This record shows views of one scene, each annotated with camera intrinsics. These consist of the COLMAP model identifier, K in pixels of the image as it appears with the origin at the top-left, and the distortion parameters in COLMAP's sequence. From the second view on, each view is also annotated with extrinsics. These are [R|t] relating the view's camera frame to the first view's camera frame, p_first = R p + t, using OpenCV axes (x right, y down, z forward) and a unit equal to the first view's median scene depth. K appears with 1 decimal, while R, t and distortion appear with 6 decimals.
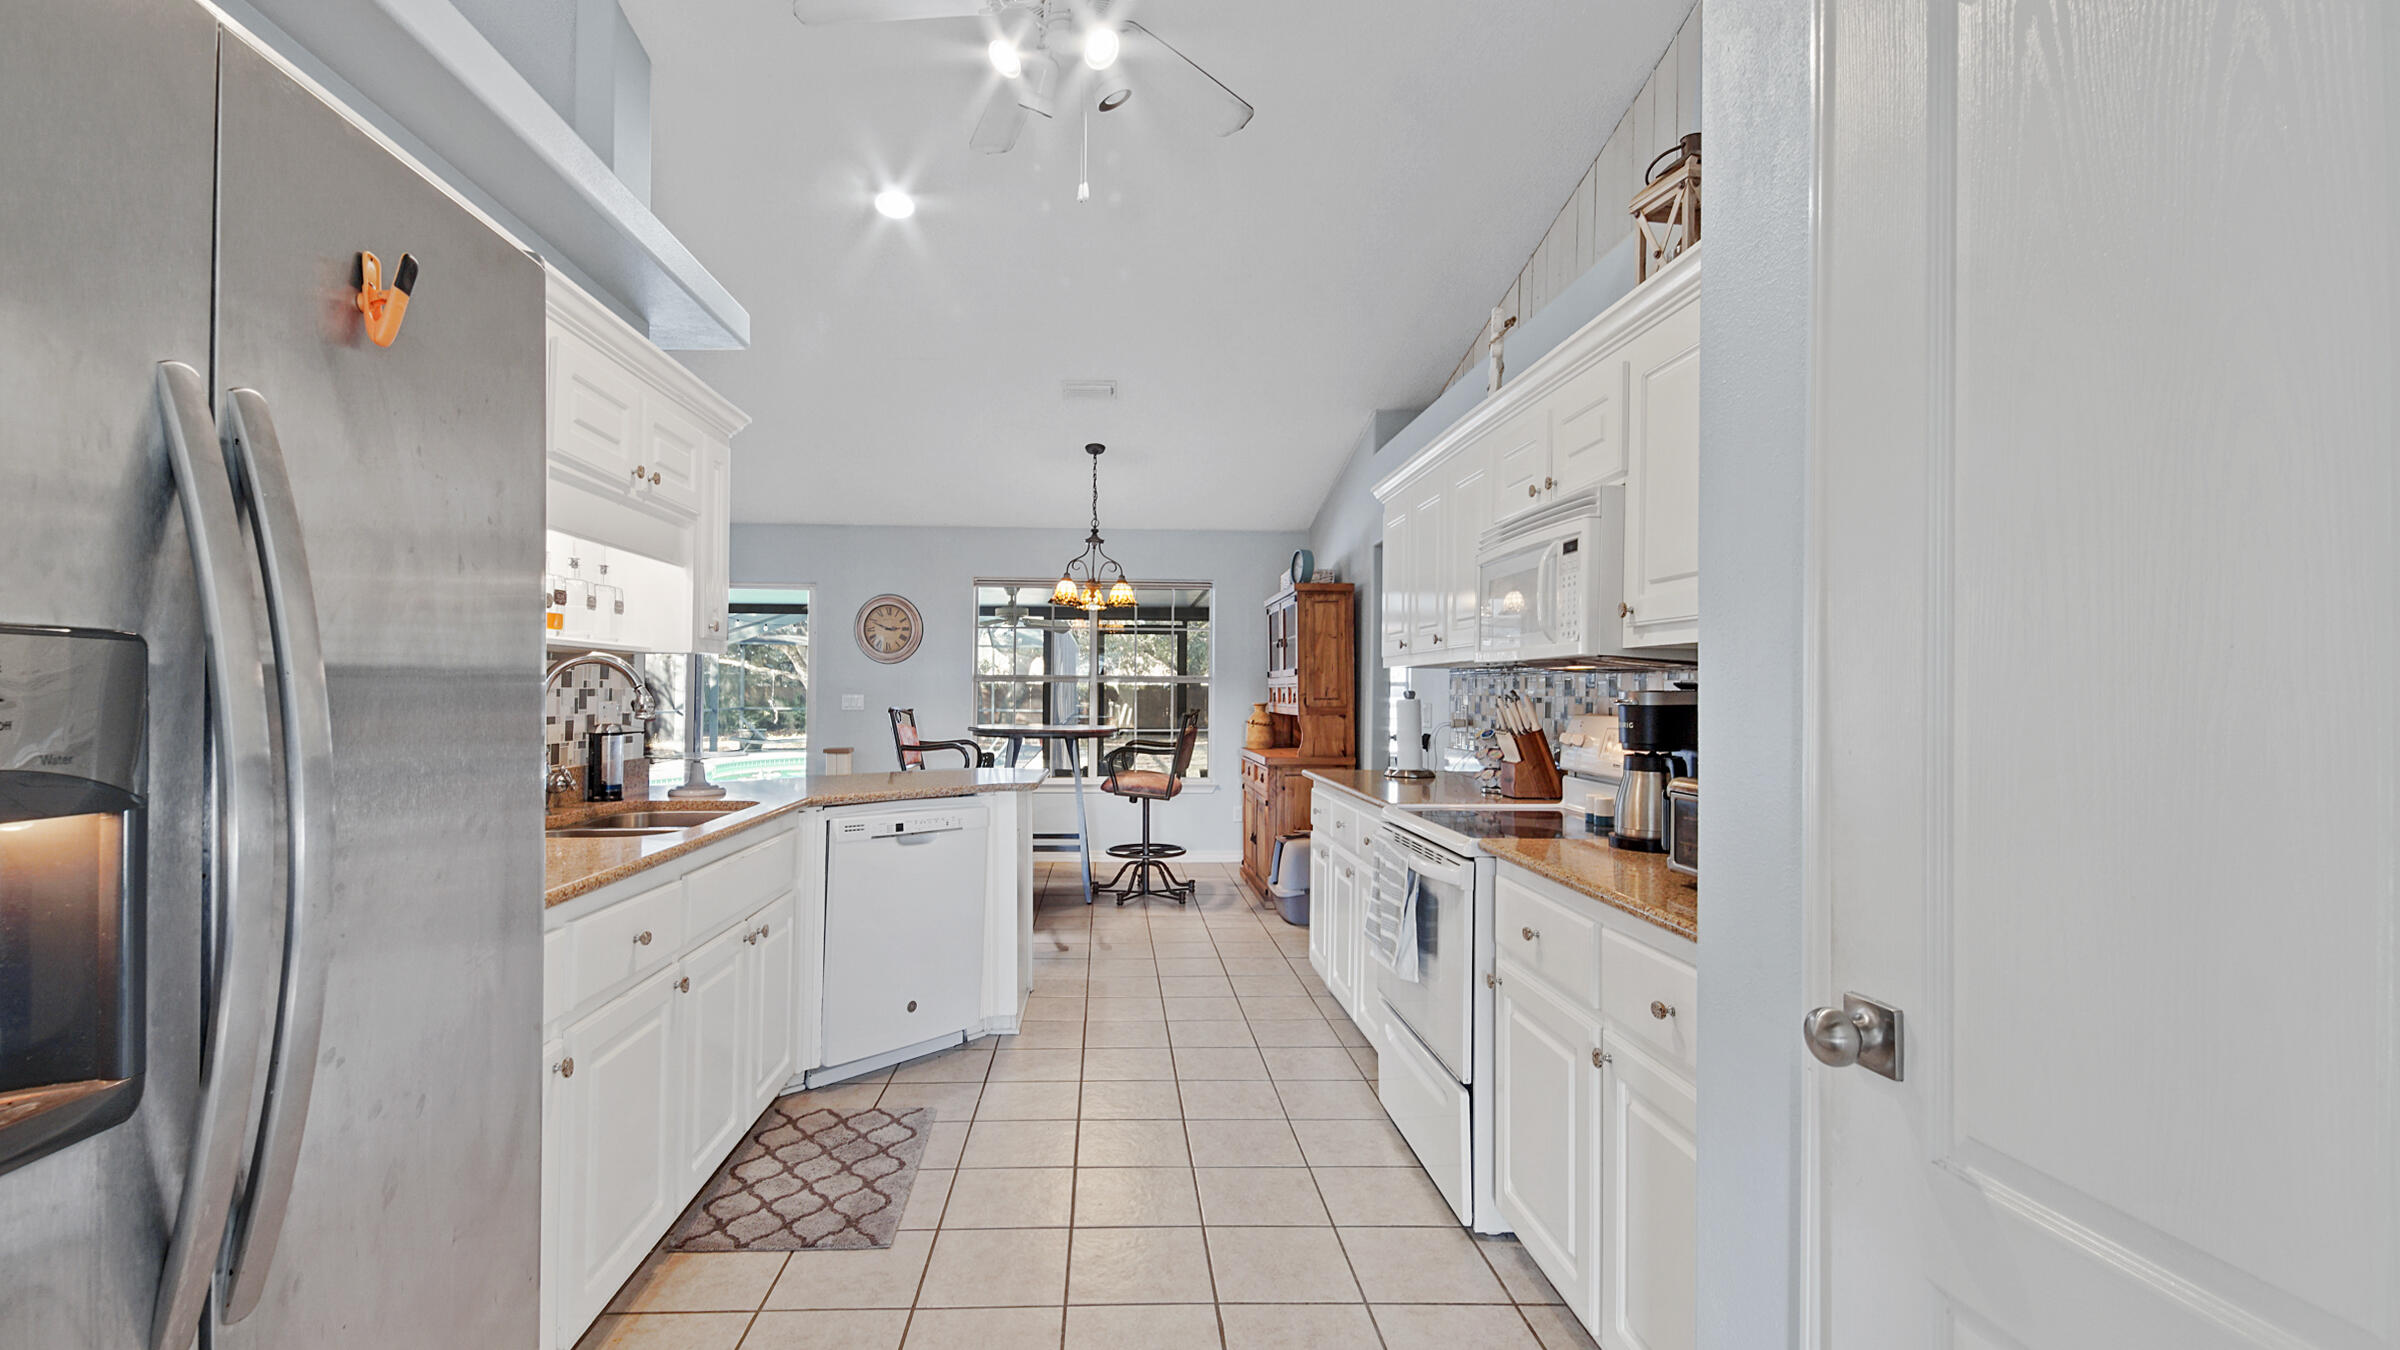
lens RADIAL K [[1064.2, 0, 1194.9], [0, 1064.2, 671.8], [0, 0, 1]] dist [0.051162, -0.030340]
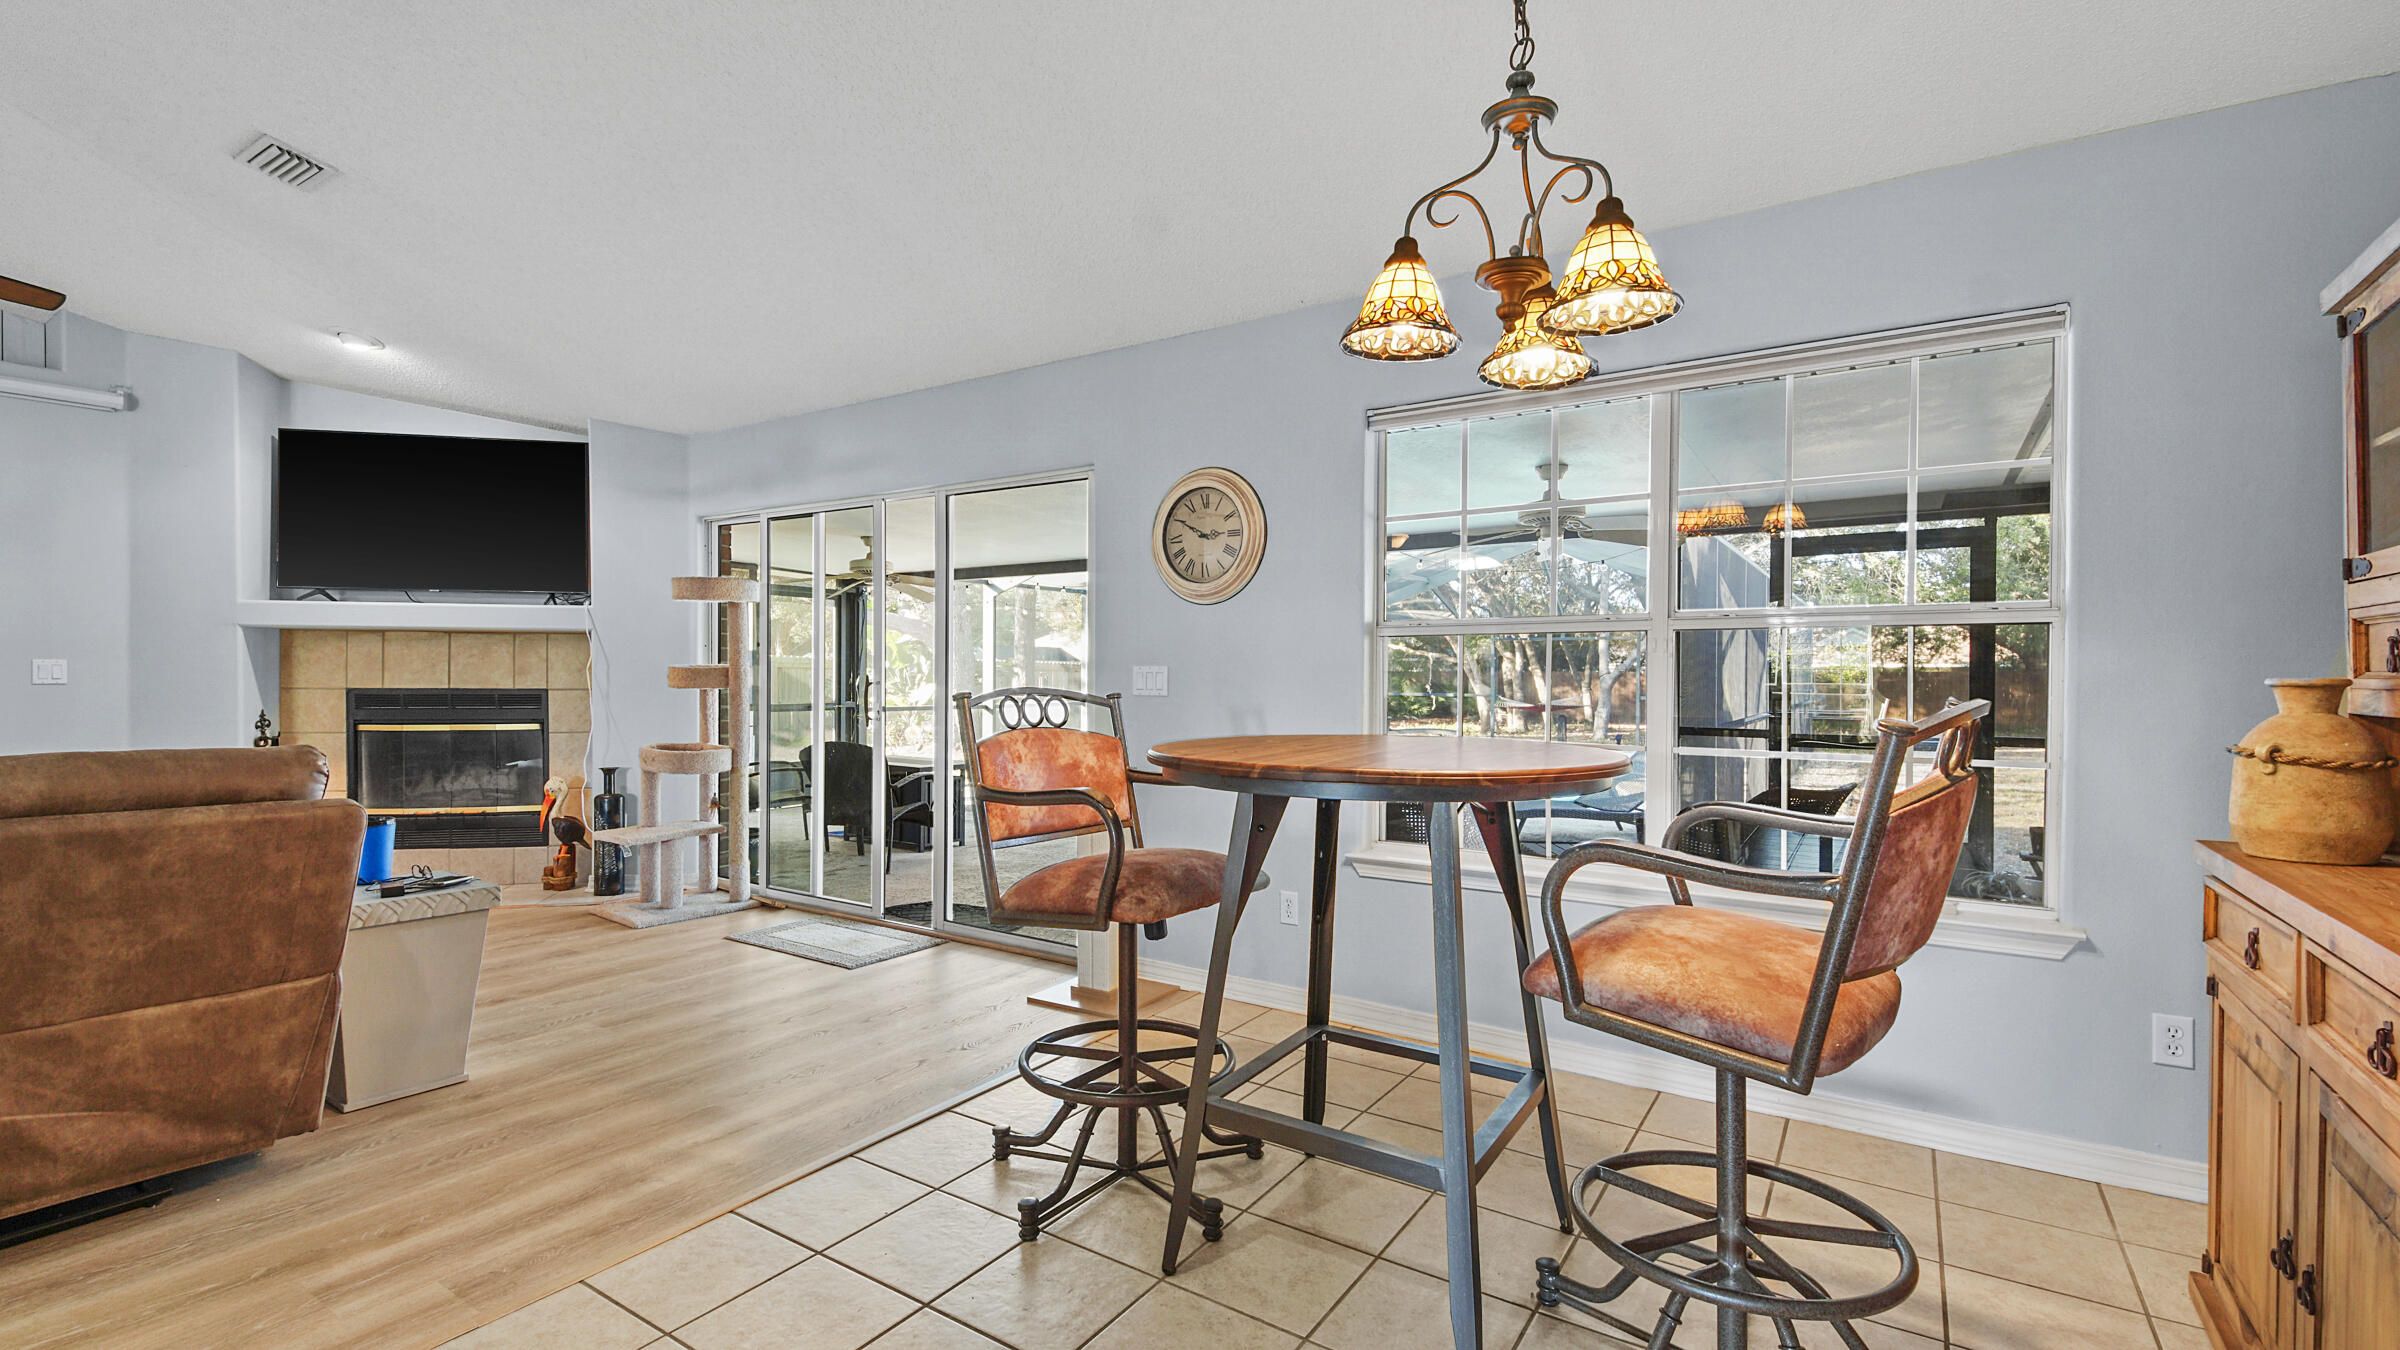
lens RADIAL K [[1064.2, 0, 1194.9], [0, 1064.2, 671.8], [0, 0, 1]] dist [0.051162, -0.030340]
pose [[0.790173, -0.013952, -0.612725, 0.011377], [0.021269, 0.999763, 0.004664, 0.021148], [0.612515, -0.016717, 0.790283, 0.636380]]
